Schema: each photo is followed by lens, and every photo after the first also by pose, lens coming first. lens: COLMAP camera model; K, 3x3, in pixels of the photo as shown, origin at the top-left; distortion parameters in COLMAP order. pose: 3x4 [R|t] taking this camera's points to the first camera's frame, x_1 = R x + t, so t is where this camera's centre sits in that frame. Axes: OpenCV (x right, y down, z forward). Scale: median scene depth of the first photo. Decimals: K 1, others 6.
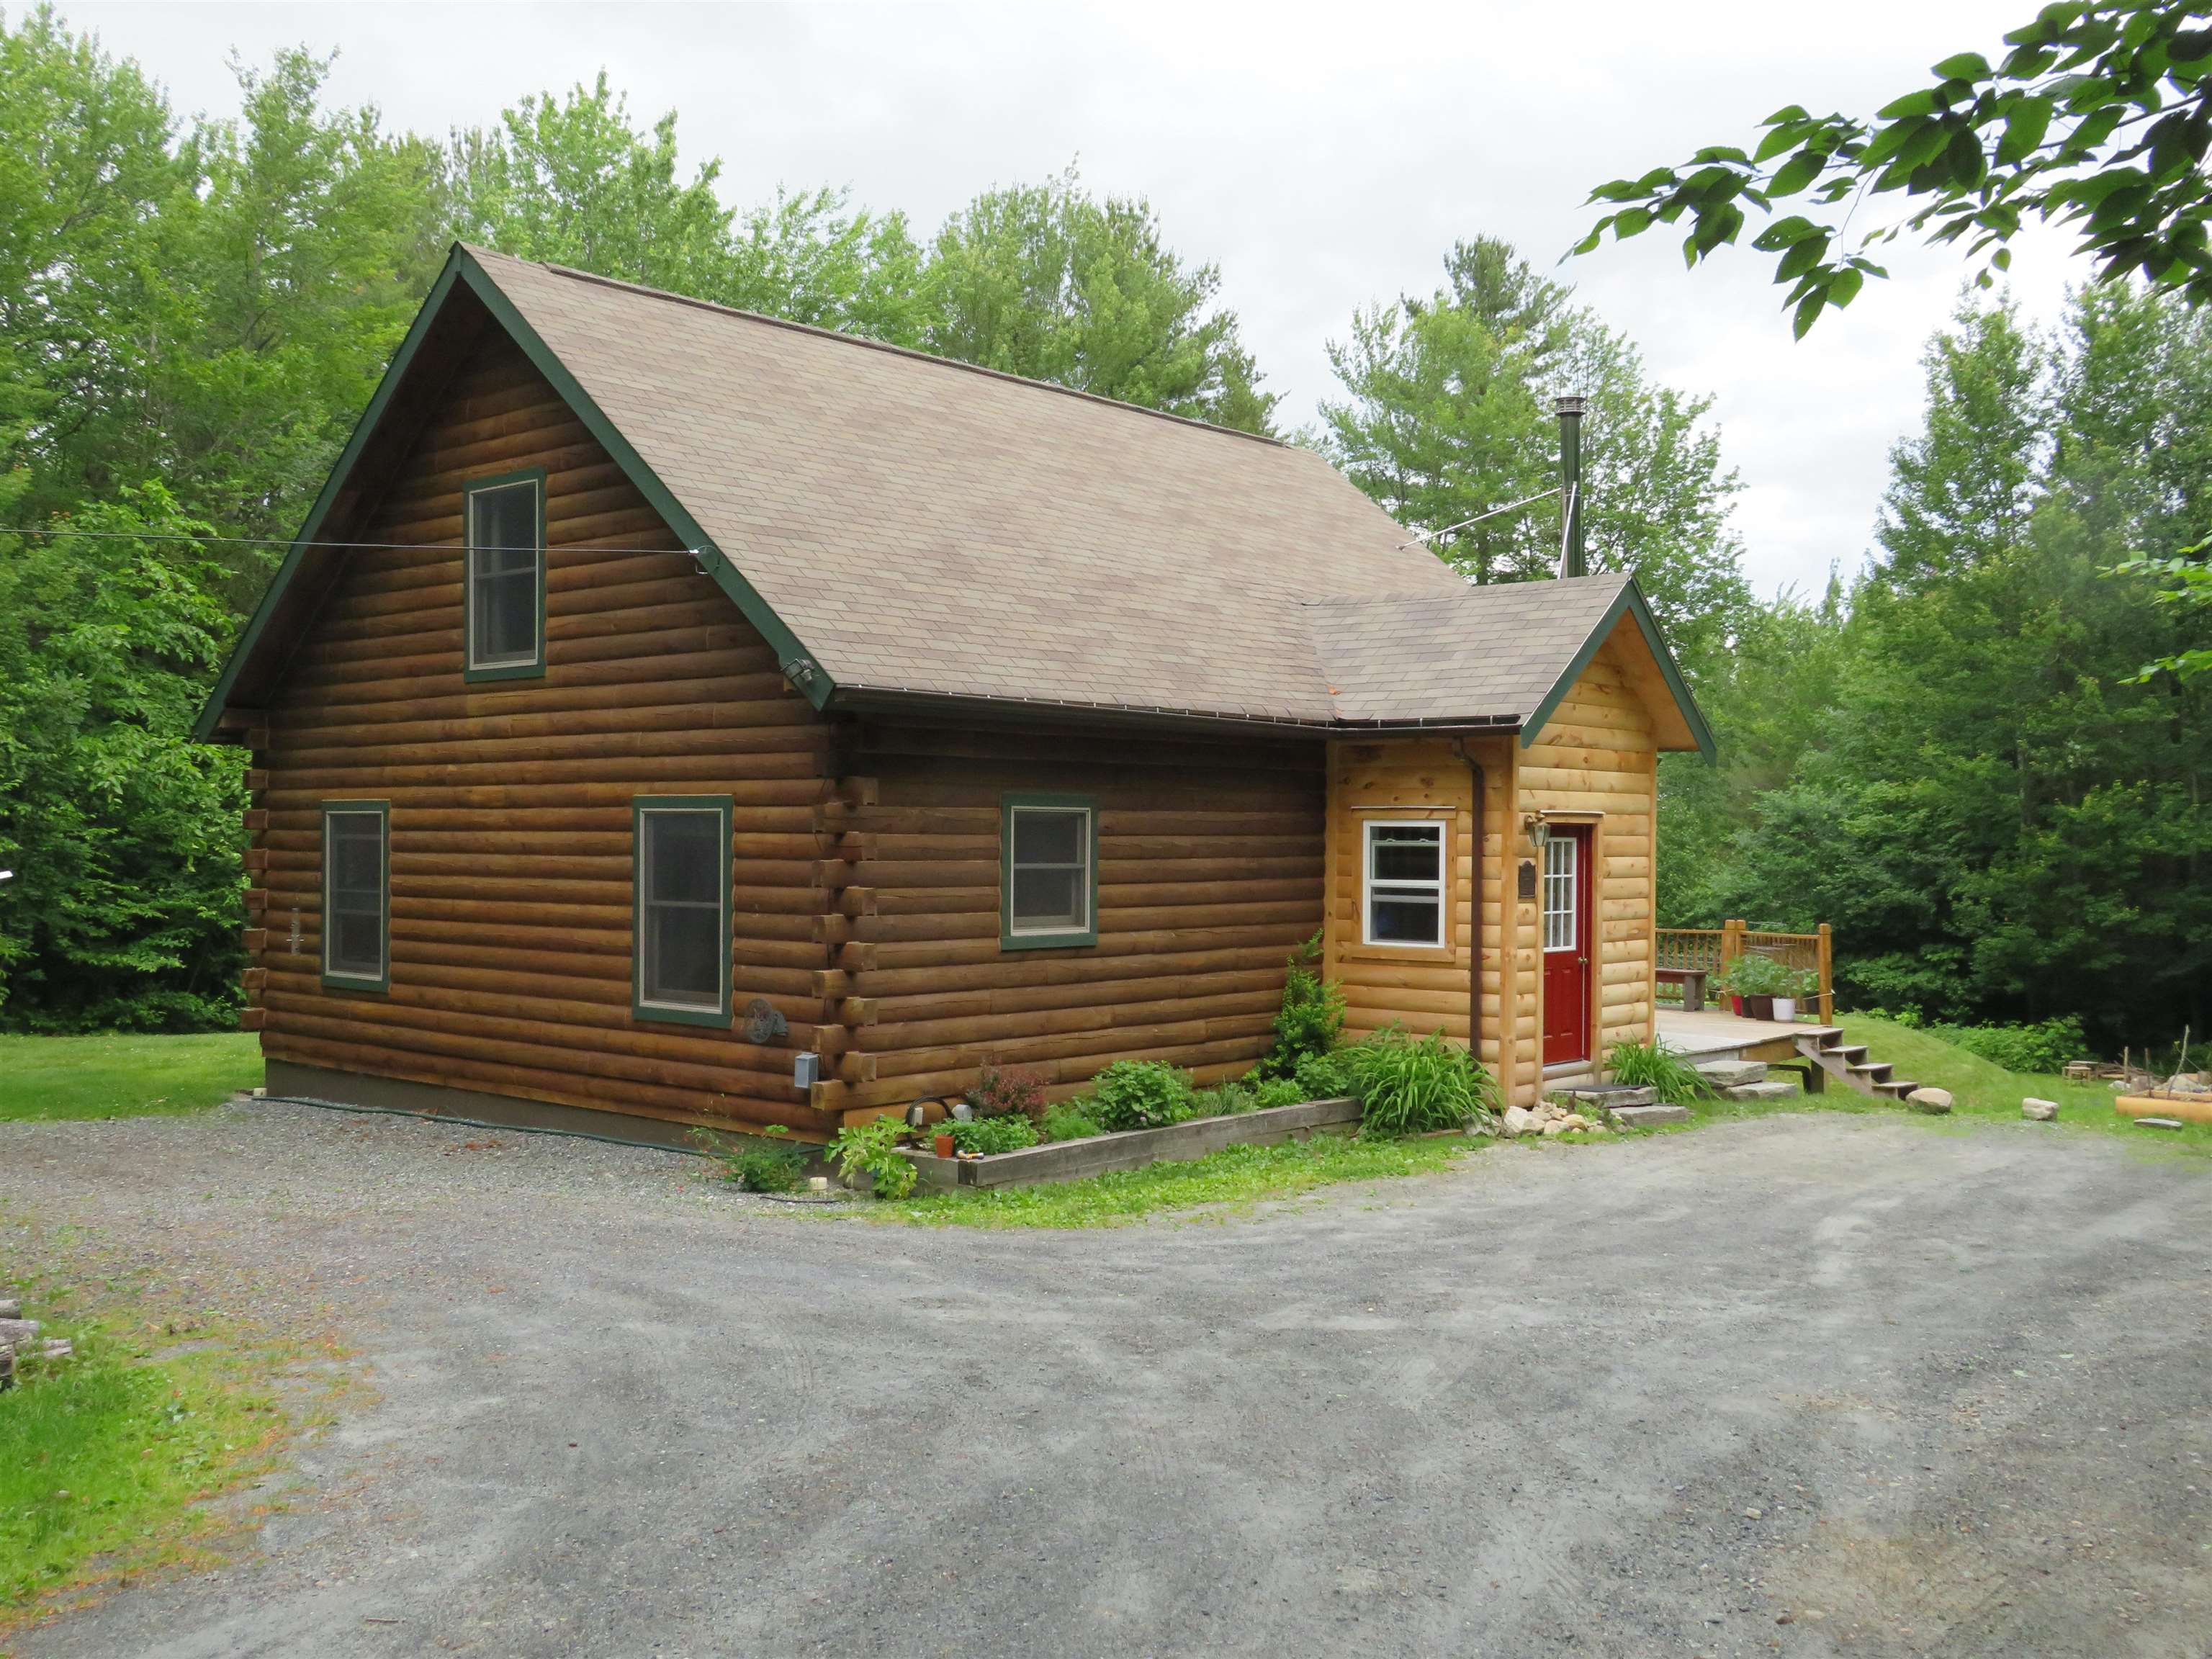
lens RADIAL K [[2090.1, 0, 1106.0], [0, 2090.1, 829.5], [0, 0, 1]] dist [0.058104, 0.001259]
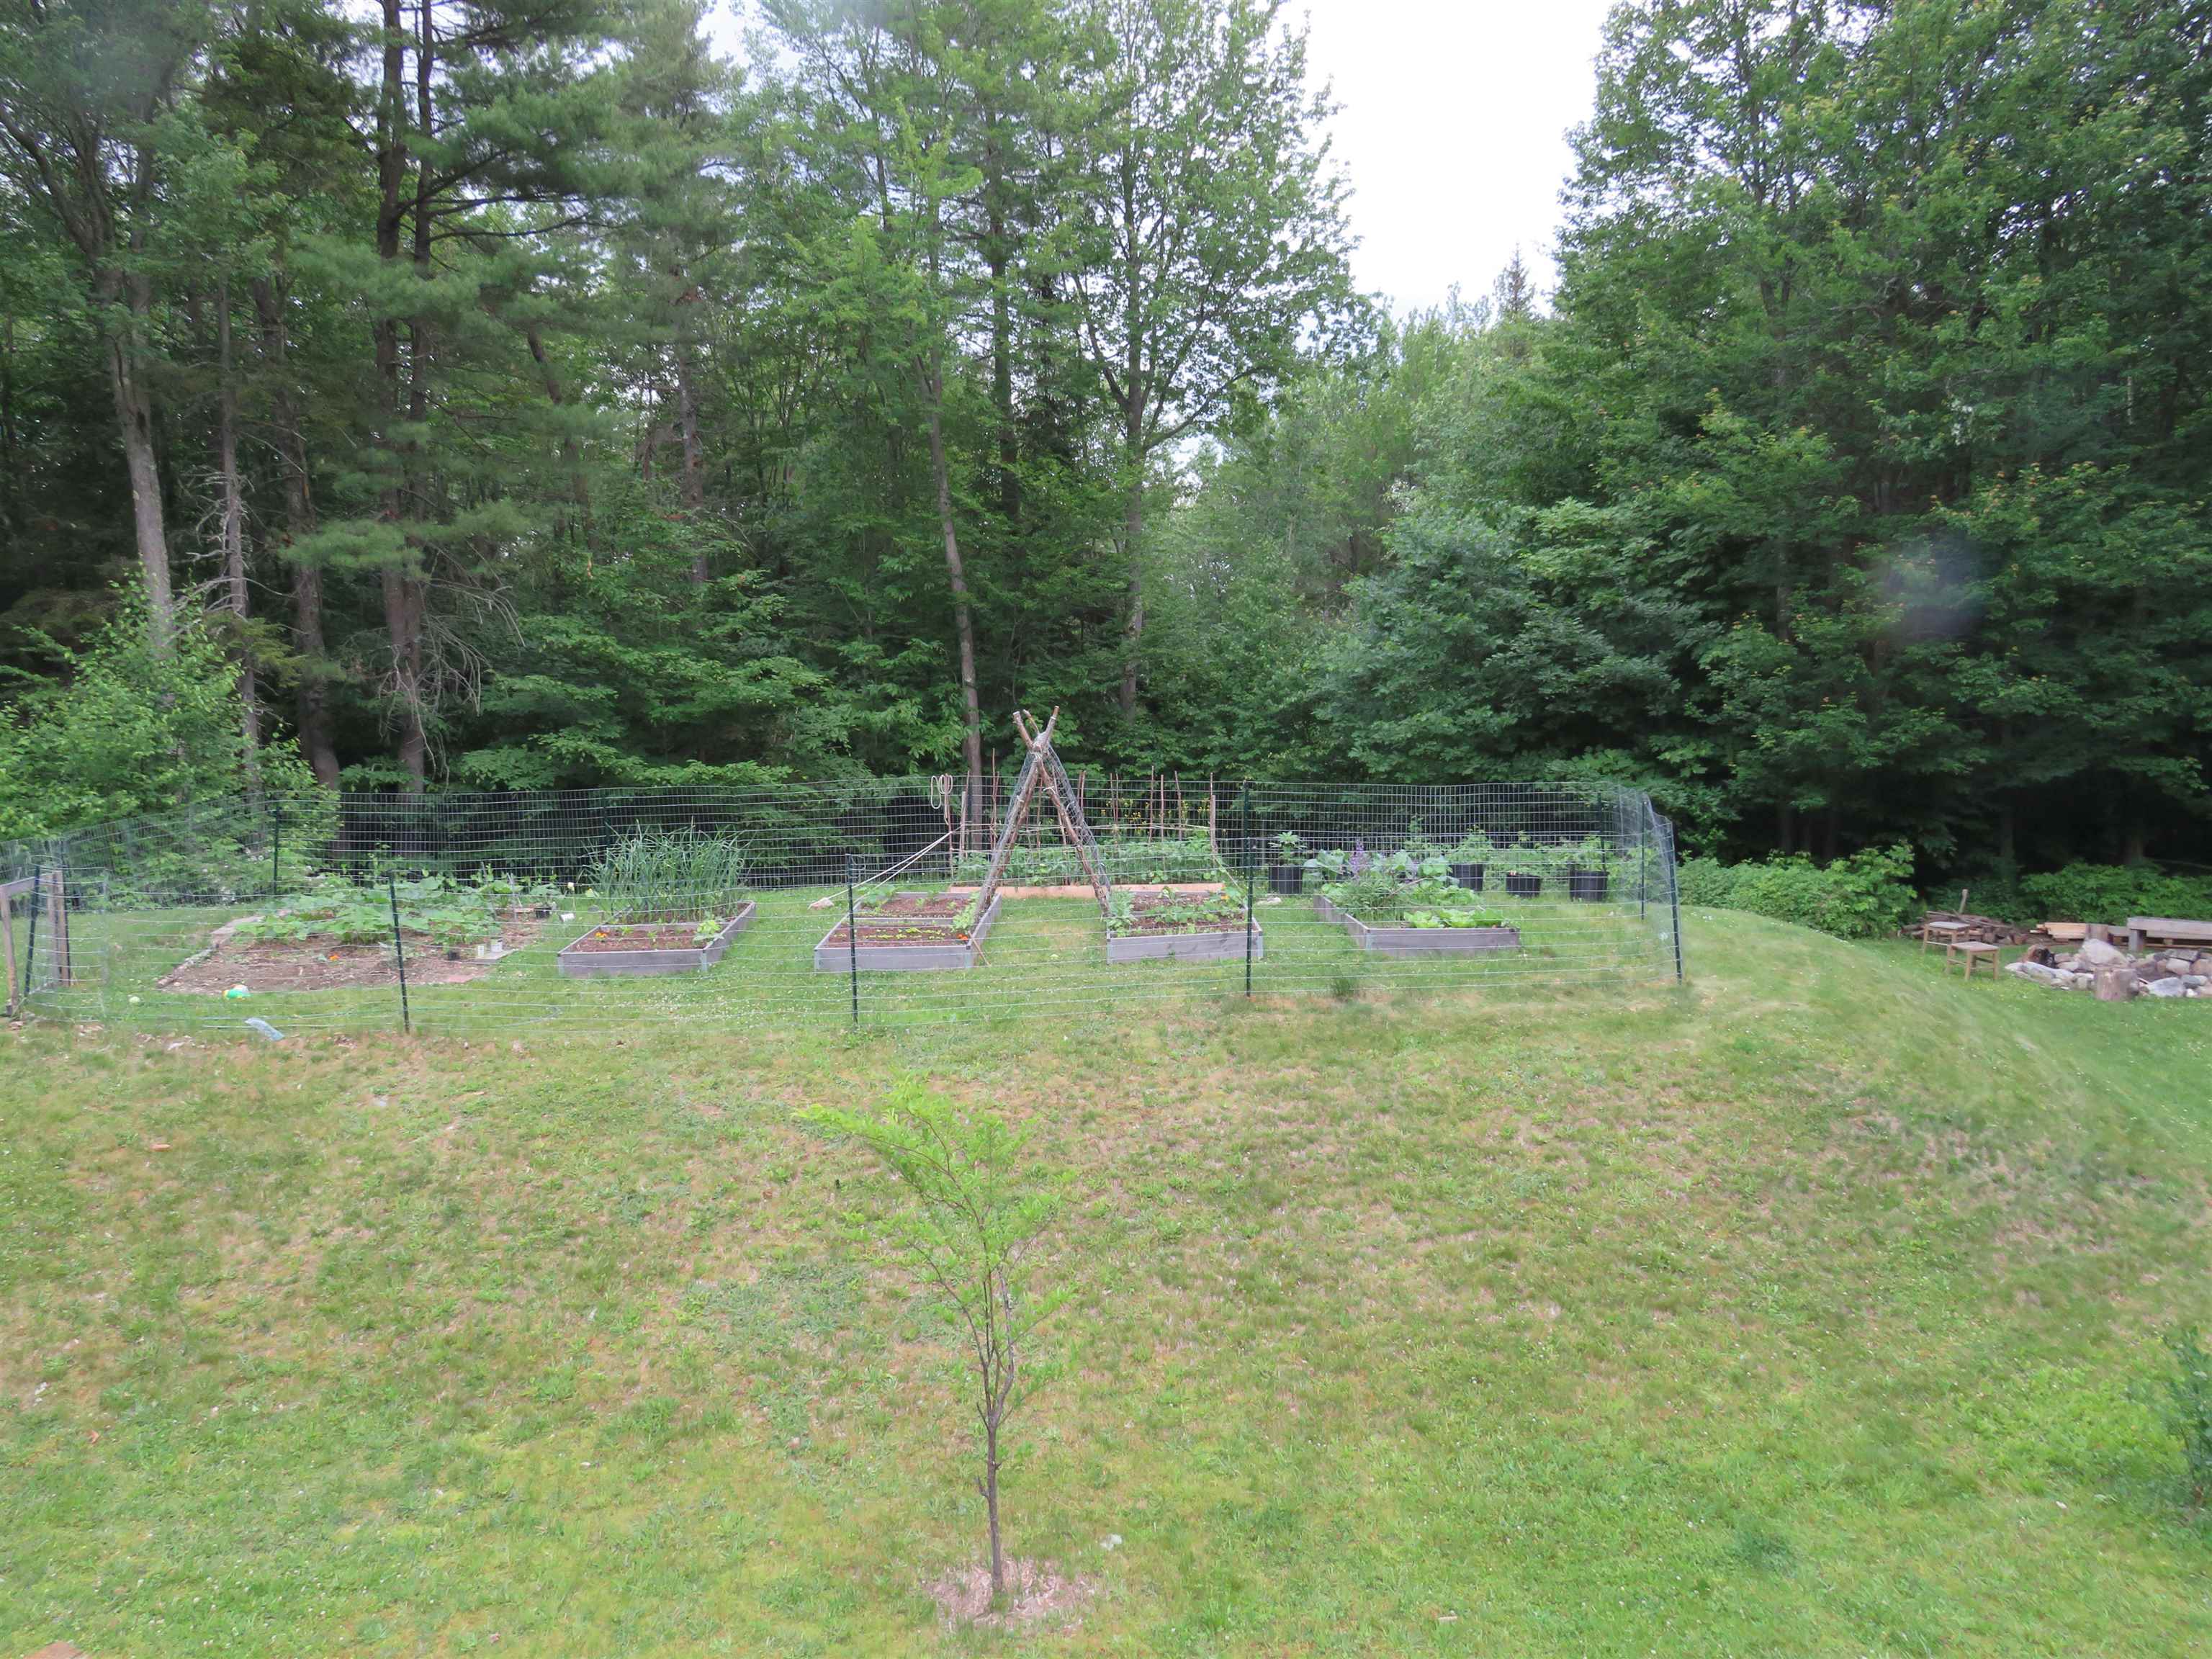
lens RADIAL K [[1632.1, 0, 1103.1], [0, 1632.1, 831.3], [0, 0, 1]] dist [-0.030866, 0.029248]
pose [[0.973566, -0.050397, 0.222777, 0.101802], [0.021822, 0.991416, 0.128914, 0.013631], [-0.227362, -0.120645, 0.966308, 0.540686]]
